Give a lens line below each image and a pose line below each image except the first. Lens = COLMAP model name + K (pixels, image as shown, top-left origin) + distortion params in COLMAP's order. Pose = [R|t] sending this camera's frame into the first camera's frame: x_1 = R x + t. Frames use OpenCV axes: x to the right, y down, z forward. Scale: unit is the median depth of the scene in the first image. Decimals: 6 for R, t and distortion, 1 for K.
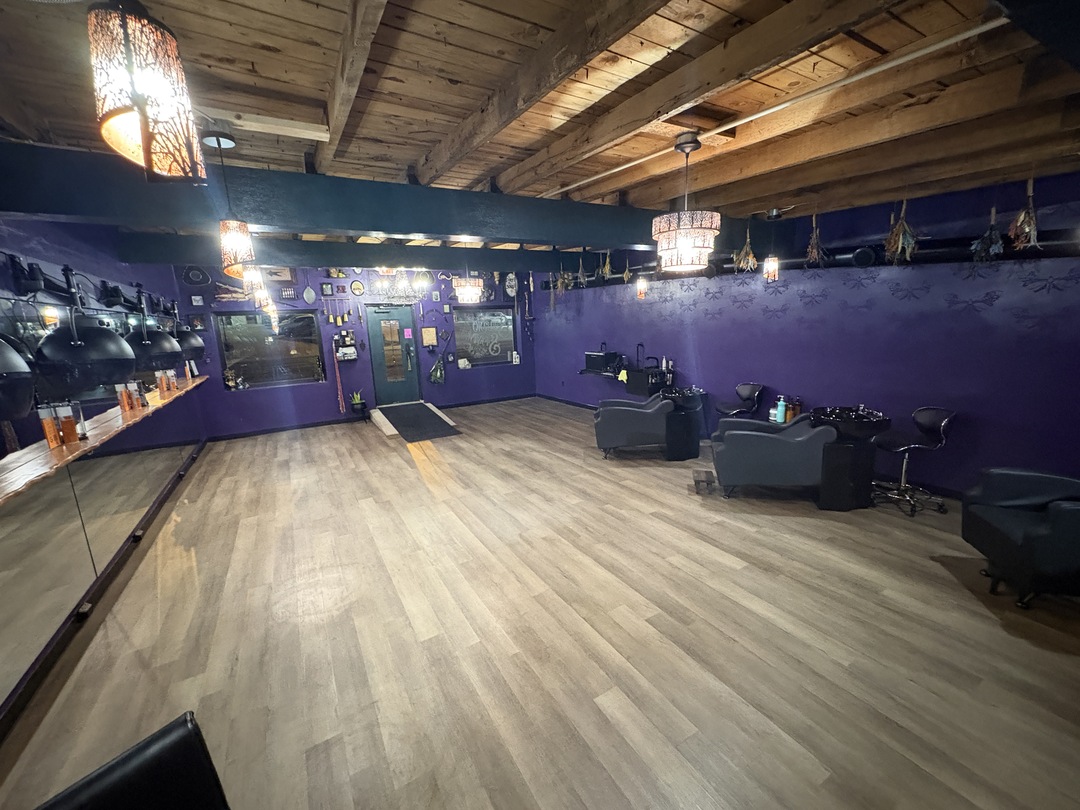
lens RADIAL K [[430.5, 0, 538.6], [0, 430.5, 405.7], [0, 0, 1]] dist [0.001627, 0.000200]
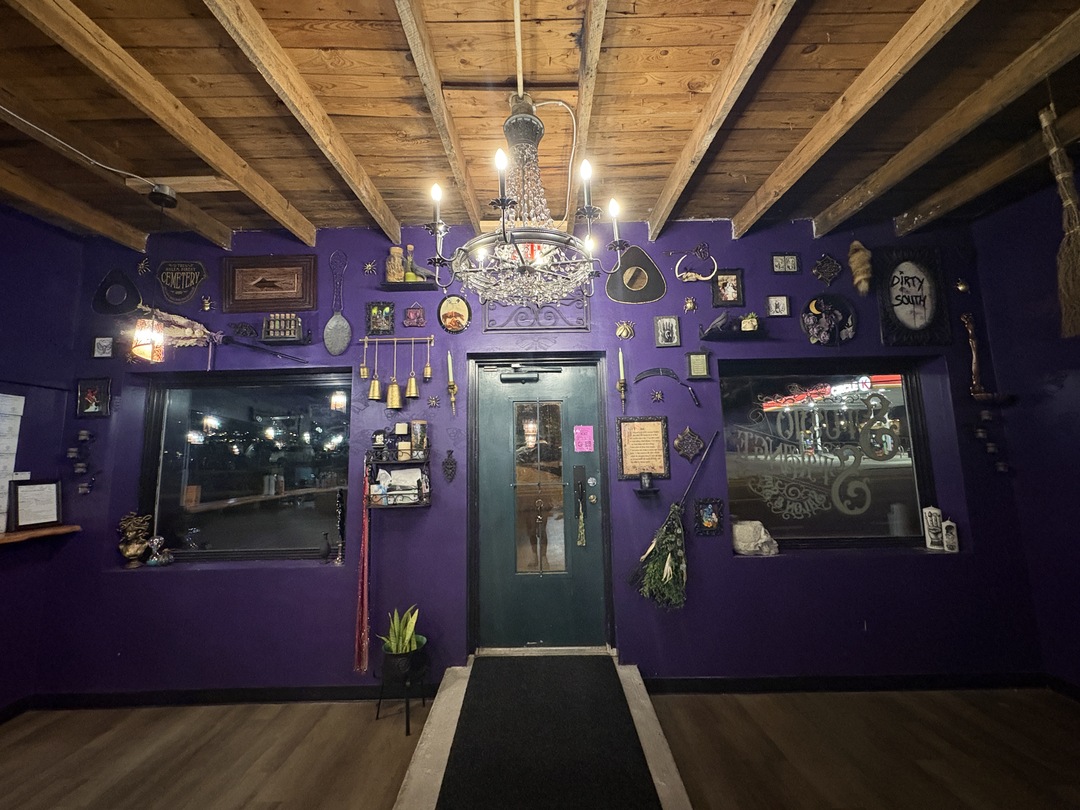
lens RADIAL K [[430.5, 0, 539.6], [0, 430.5, 407.0], [0, 0, 1]] dist [0.001627, 0.000200]
pose [[0.863247, -0.040443, -0.503160, -0.156184], [-0.112141, 0.956512, -0.269277, -0.093440], [0.492169, 0.288877, 0.821170, 0.687213]]
